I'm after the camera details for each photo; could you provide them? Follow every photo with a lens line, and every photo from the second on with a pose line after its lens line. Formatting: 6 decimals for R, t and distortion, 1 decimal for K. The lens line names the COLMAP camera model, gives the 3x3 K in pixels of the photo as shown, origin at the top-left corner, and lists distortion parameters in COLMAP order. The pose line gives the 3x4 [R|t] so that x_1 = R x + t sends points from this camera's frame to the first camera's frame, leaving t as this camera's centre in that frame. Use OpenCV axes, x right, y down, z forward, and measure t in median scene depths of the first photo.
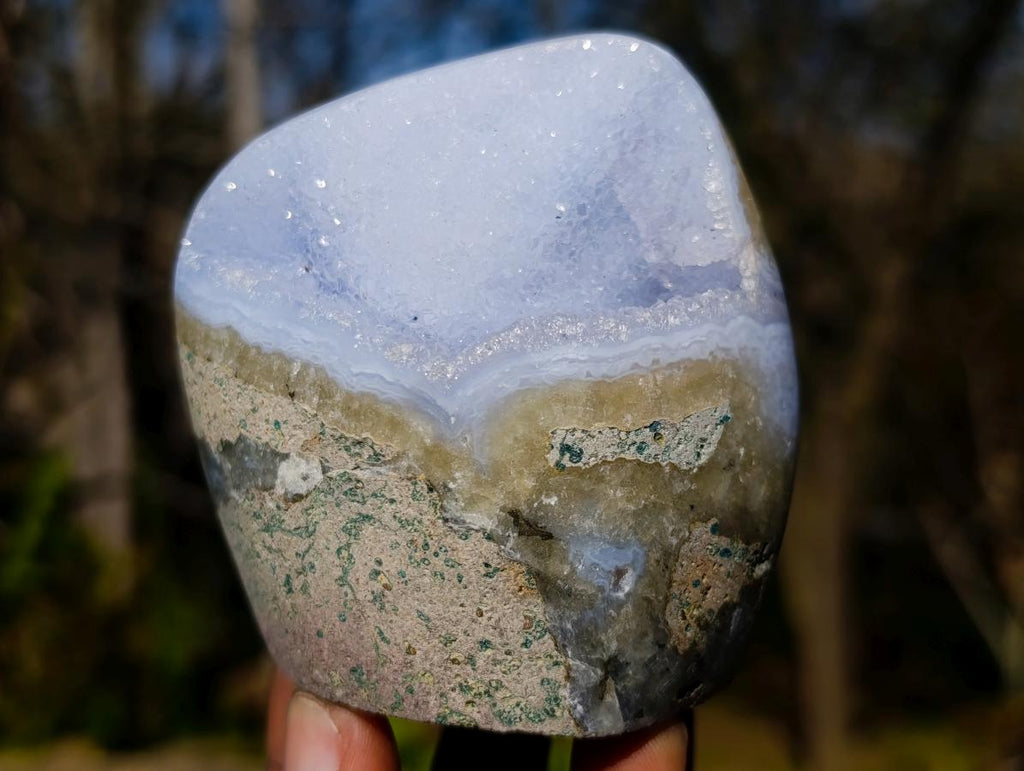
lens RADIAL K [[1519.9, 0, 514.1], [0, 1519.9, 373.0], [0, 0, 1]] dist [0.350855, -2.355496]
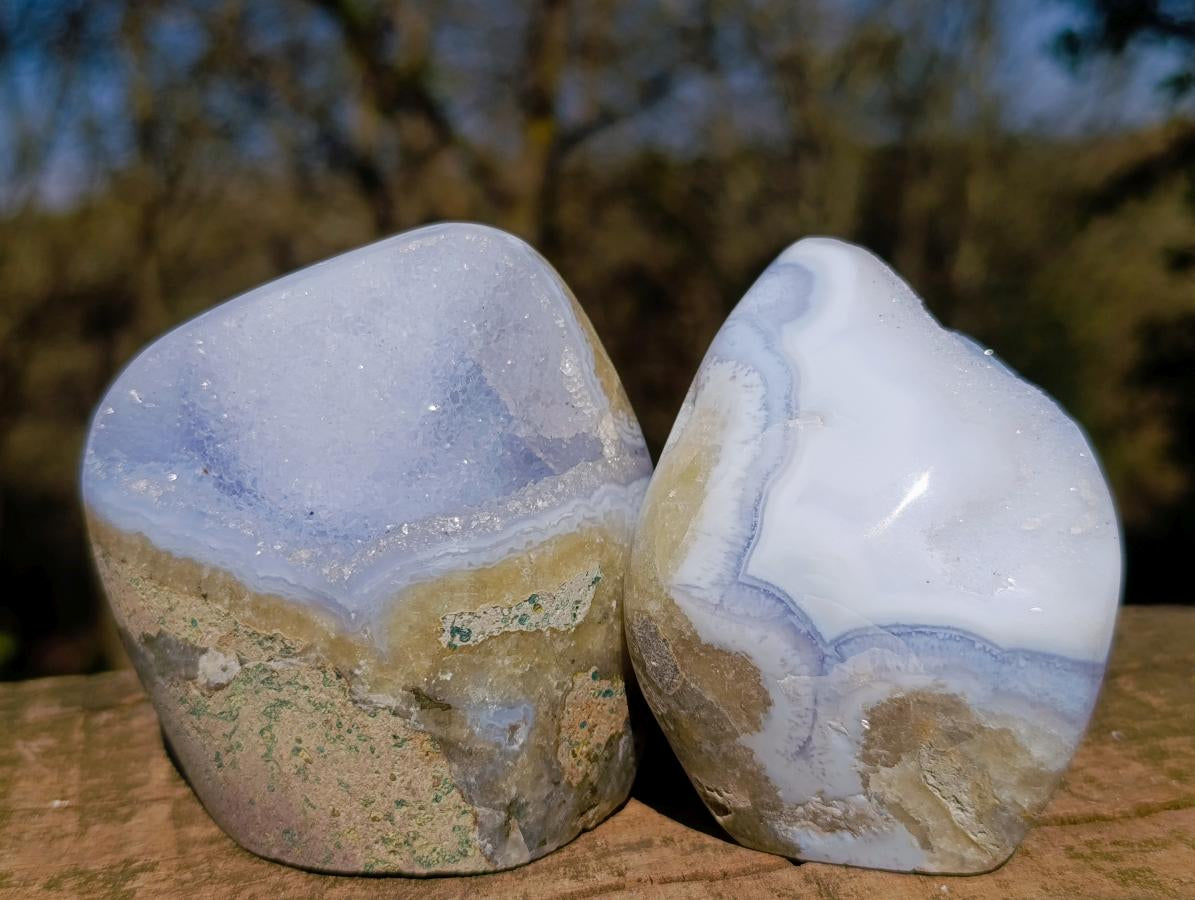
lens RADIAL K [[1773.7, 0, 600.0], [0, 1773.7, 435.4], [0, 0, 1]] dist [0.350855, -2.355496]
pose [[0.992557, -0.091168, 0.080741, 0.044409], [0.084740, 0.993206, 0.079756, -0.183260], [-0.087463, -0.072321, 0.993539, -0.307453]]
